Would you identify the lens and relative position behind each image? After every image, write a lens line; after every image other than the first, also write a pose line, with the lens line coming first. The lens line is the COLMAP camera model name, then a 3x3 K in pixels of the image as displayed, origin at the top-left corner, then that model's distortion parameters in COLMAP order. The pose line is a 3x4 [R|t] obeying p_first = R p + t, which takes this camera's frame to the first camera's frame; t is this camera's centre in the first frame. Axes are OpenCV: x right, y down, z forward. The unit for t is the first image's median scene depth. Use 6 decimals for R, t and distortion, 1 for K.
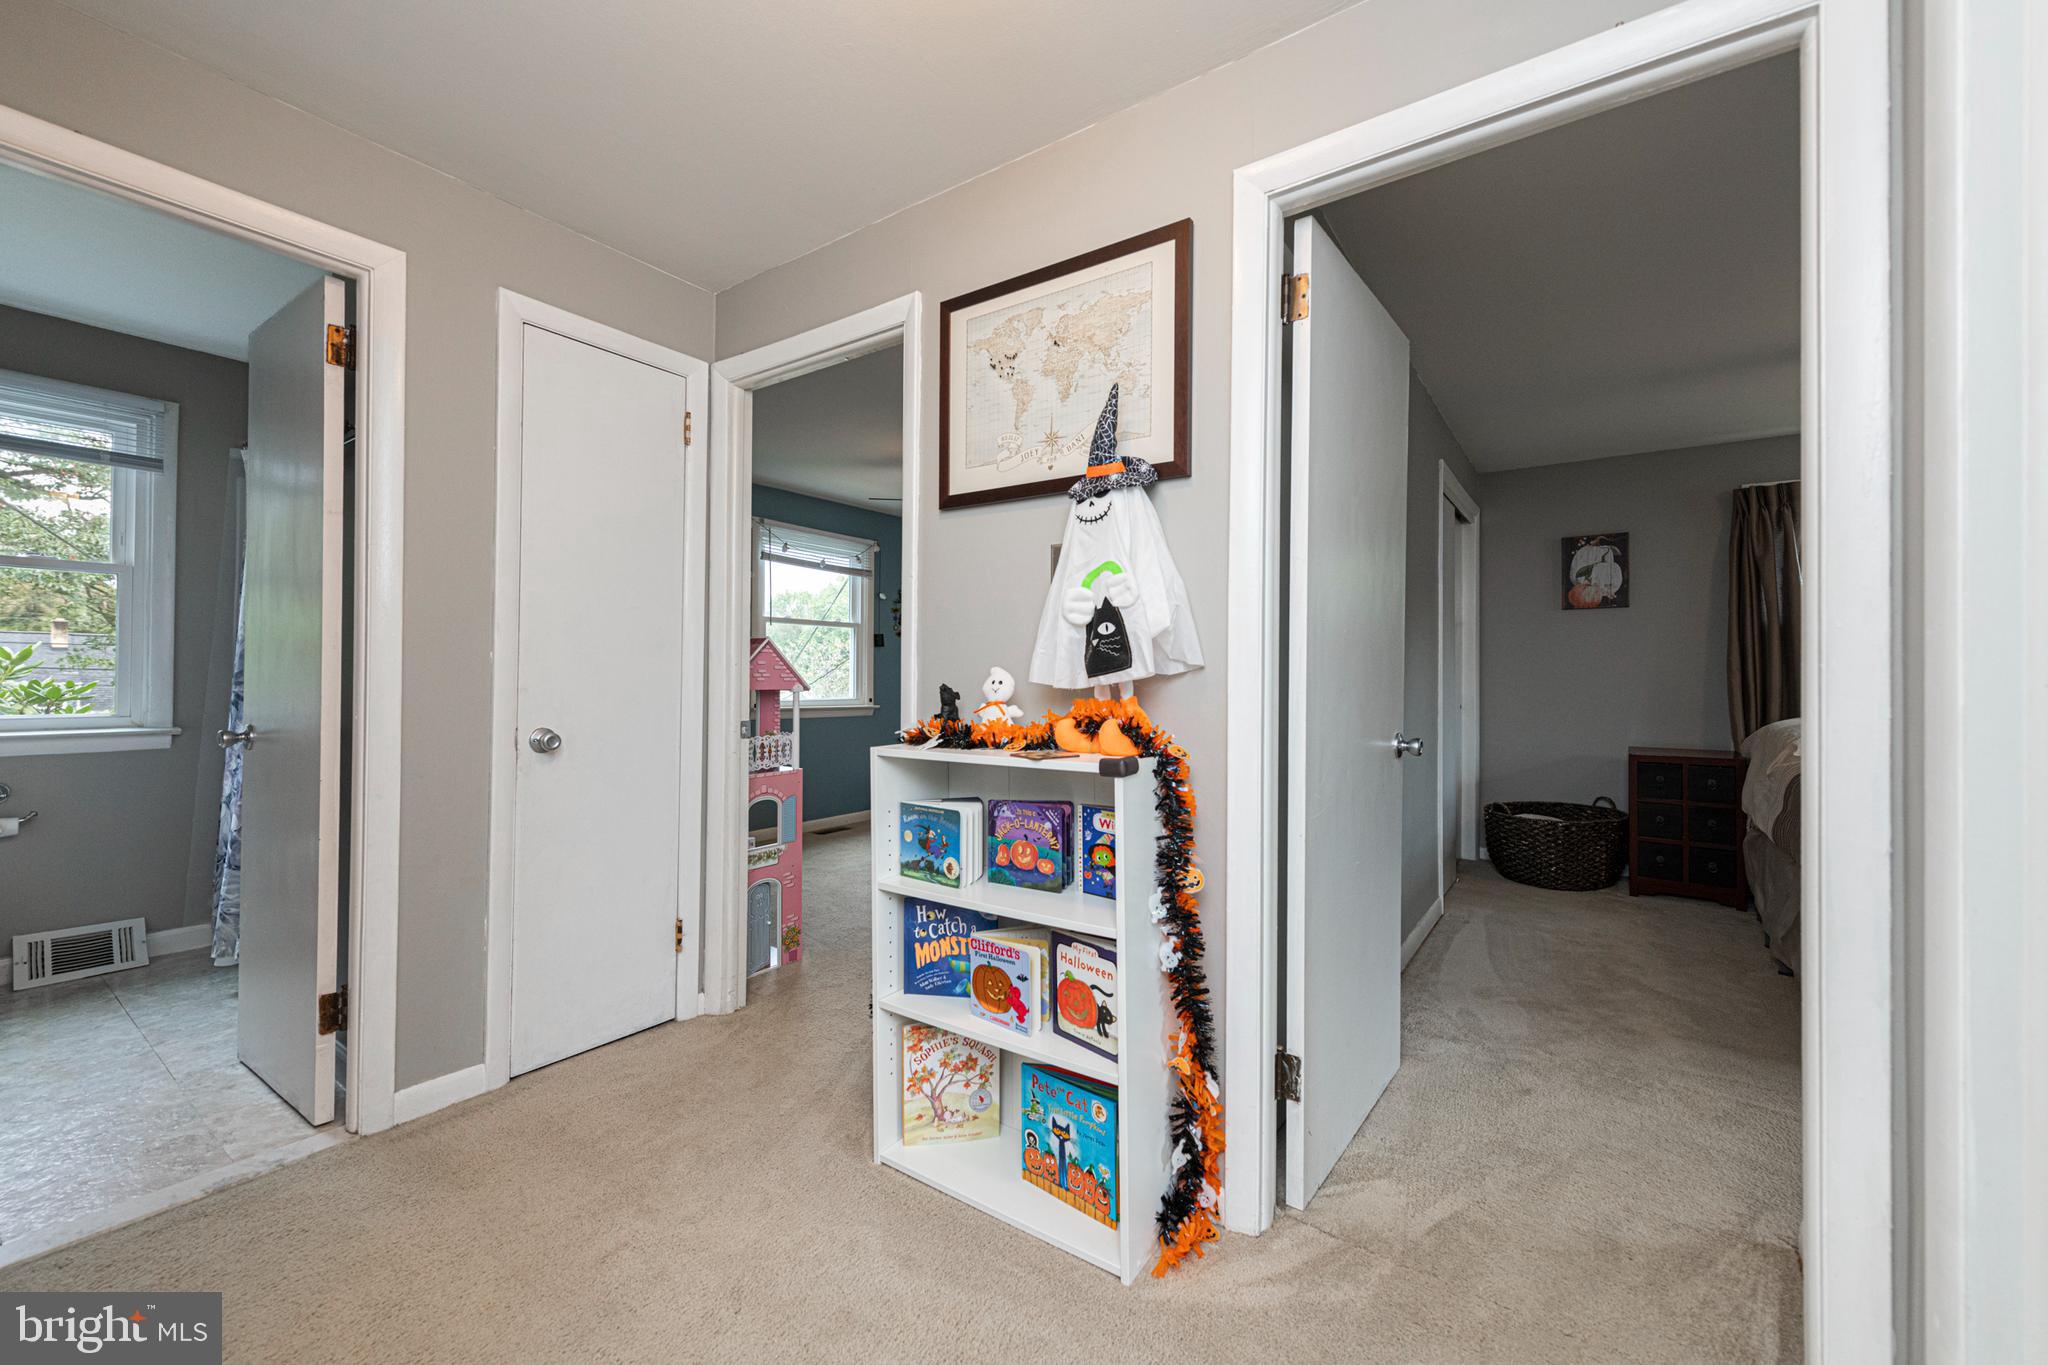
lens RADIAL K [[798.3, 0, 1032.5], [0, 798.3, 672.8], [0, 0, 1]] dist [0.010711, -0.004178]
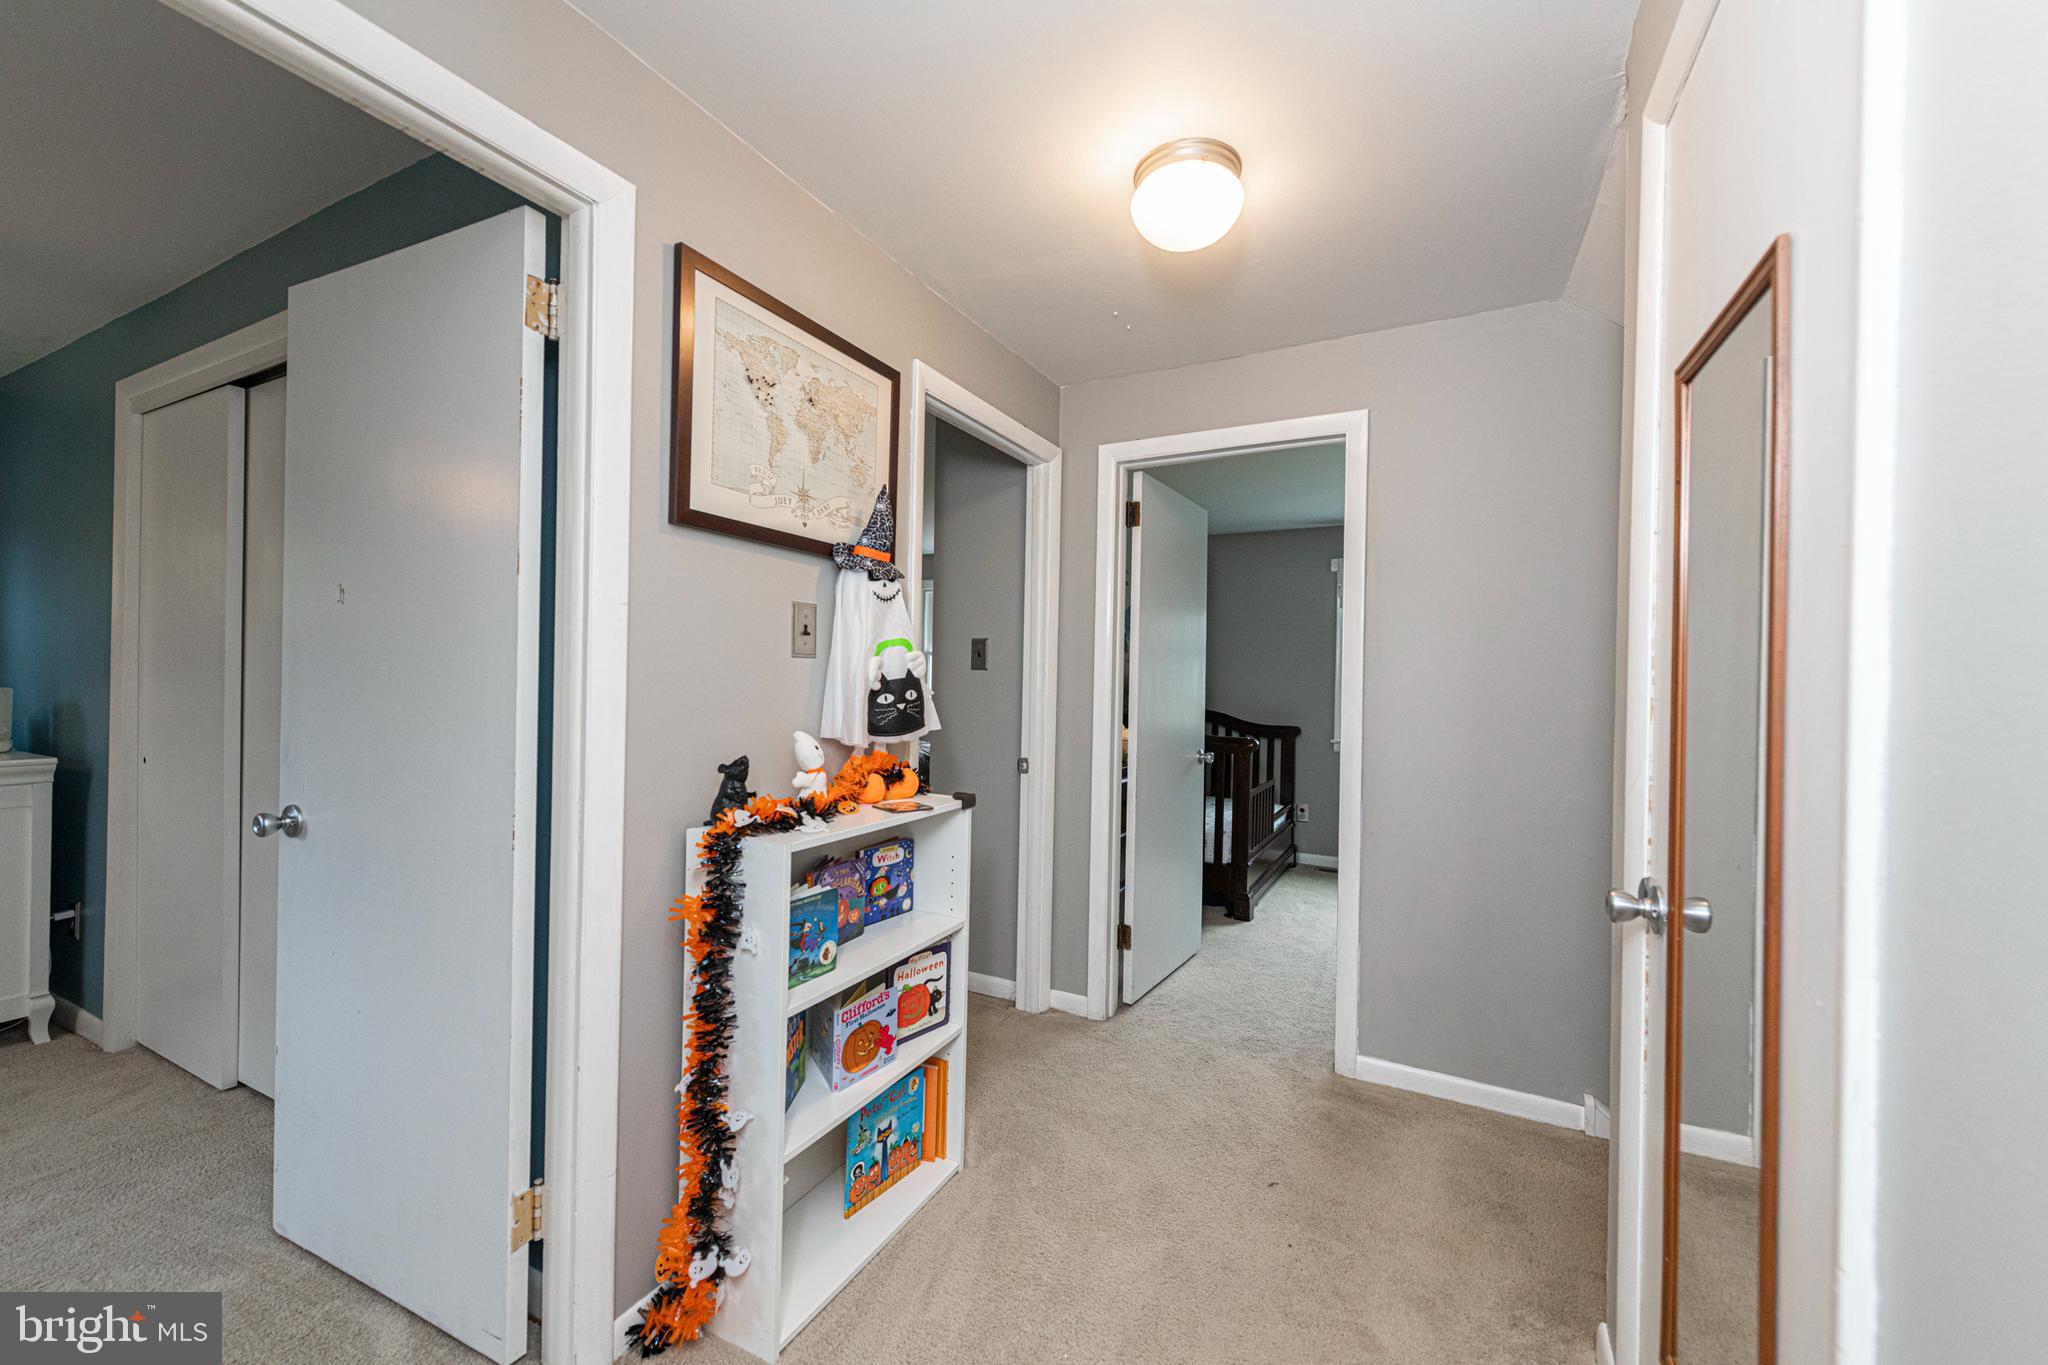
lens RADIAL K [[798.3, 0, 1027.3], [0, 798.3, 681.1], [0, 0, 1]] dist [0.010711, -0.004178]
pose [[-0.128748, -0.011680, 0.991609, -1.089920], [-0.025011, 0.999651, 0.008527, -0.087172], [-0.991362, -0.023703, -0.128995, 0.935013]]
